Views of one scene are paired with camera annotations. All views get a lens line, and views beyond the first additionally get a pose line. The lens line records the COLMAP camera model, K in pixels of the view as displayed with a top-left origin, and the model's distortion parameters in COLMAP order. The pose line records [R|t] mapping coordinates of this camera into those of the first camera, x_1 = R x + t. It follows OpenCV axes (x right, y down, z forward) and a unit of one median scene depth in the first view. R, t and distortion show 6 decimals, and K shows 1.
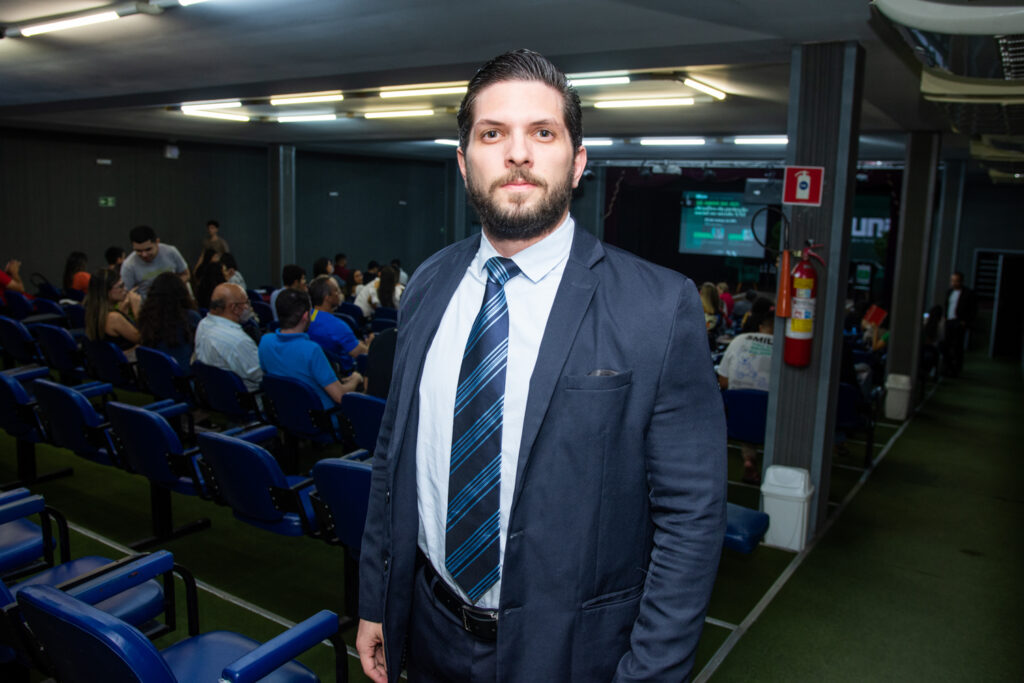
lens RADIAL K [[804.7, 0, 514.1], [0, 804.7, 314.0], [0, 0, 1]] dist [-0.085086, 0.070821]
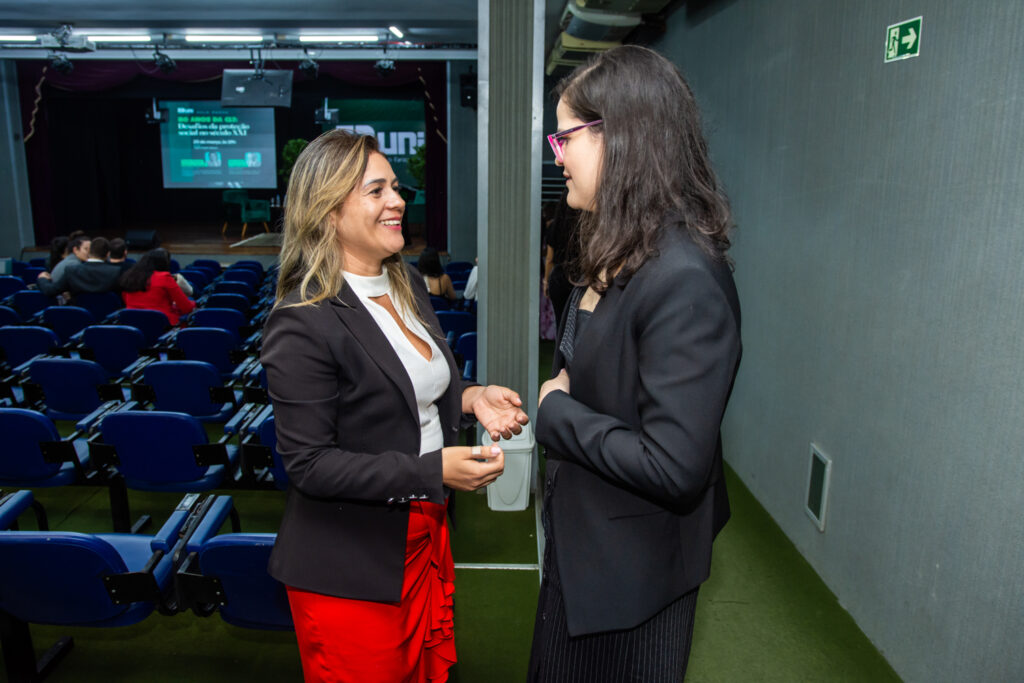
lens RADIAL K [[804.7, 0, 514.1], [0, 804.7, 314.0], [0, 0, 1]] dist [-0.085086, 0.070821]
pose [[0.845575, -0.130391, 0.517689, 0.129368], [0.087540, 0.990454, 0.106482, -0.016535], [-0.526631, -0.044720, 0.848917, 0.305708]]
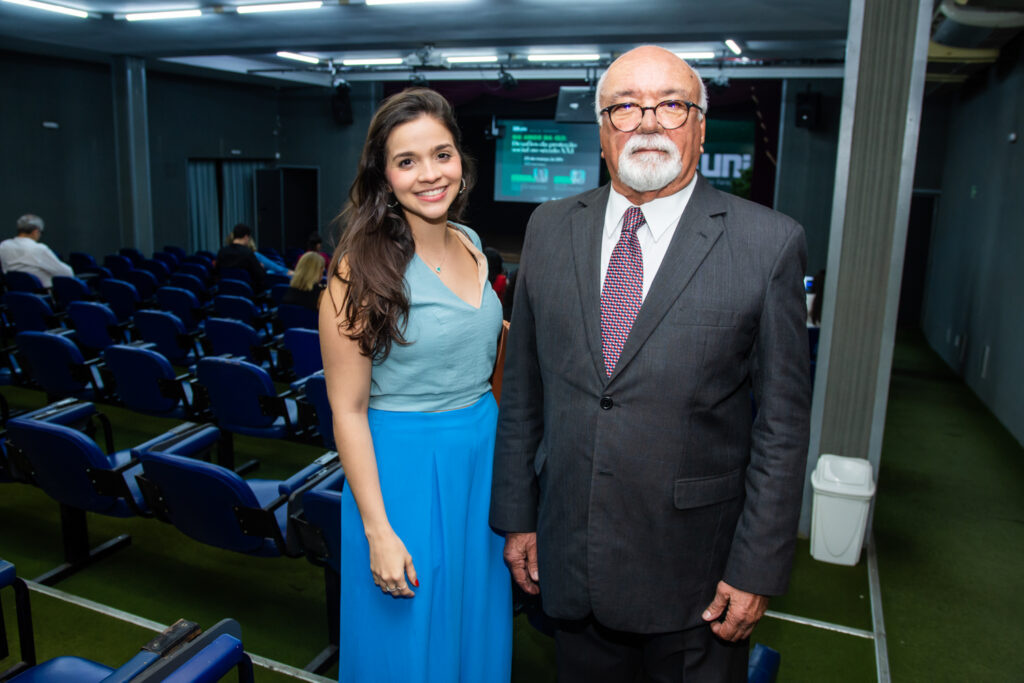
lens RADIAL K [[804.7, 0, 514.1], [0, 804.7, 314.0], [0, 0, 1]] dist [-0.085086, 0.070821]
pose [[0.984166, -0.032123, 0.174313, 0.126766], [0.022926, 0.998250, 0.054519, -0.011759], [-0.175759, -0.049659, 0.983180, 0.320266]]
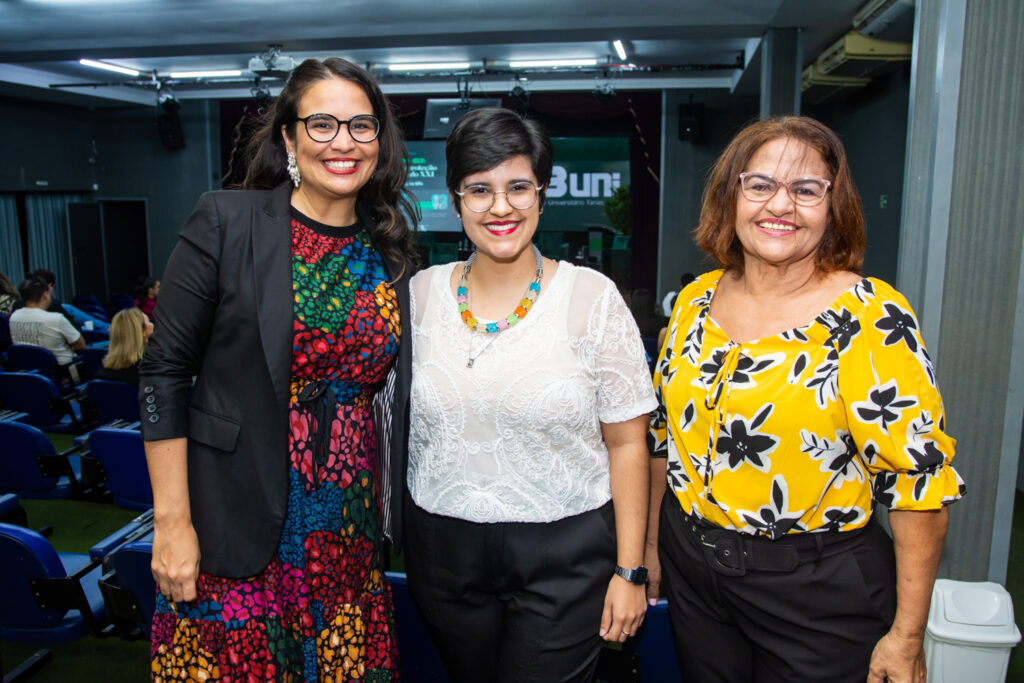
lens RADIAL K [[804.7, 0, 514.1], [0, 804.7, 314.0], [0, 0, 1]] dist [-0.085086, 0.070821]
pose [[0.932516, -0.077262, 0.352767, 0.125871], [0.071198, 0.997006, 0.030154, -0.018763], [-0.354041, -0.003003, 0.935225, 0.405749]]
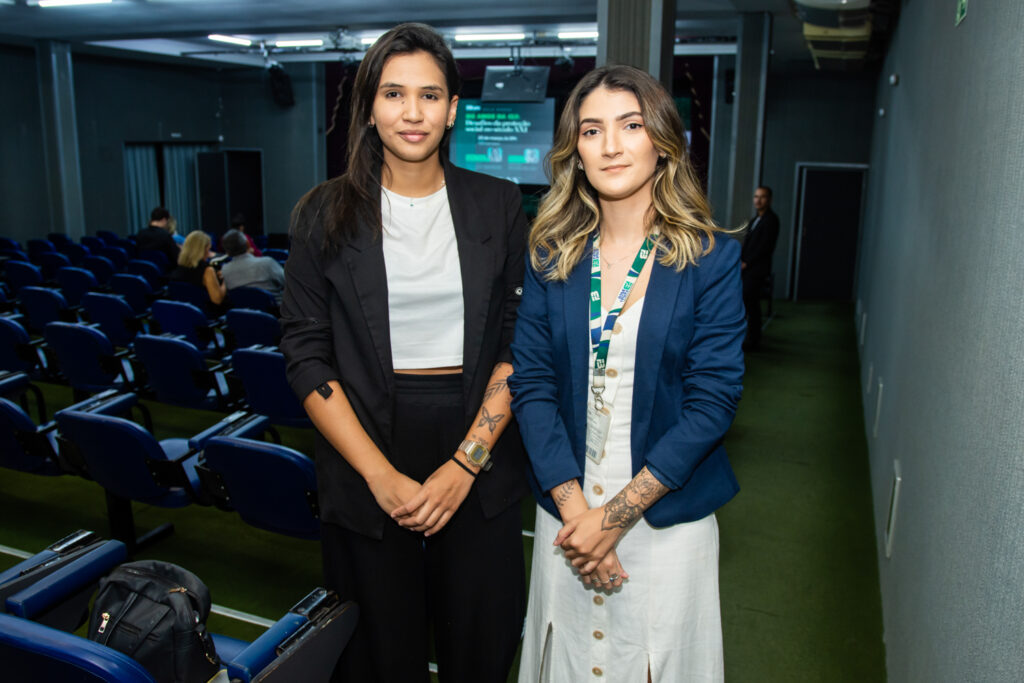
lens RADIAL K [[841.0, 0, 527.6], [0, 841.0, 313.6], [0, 0, 1]] dist [-0.084128, 0.068311]
pose [[0.979884, -0.049334, 0.193372, 0.177223], [0.036154, 0.996813, 0.071105, -0.005341], [-0.196264, -0.062683, 0.978545, 0.271090]]
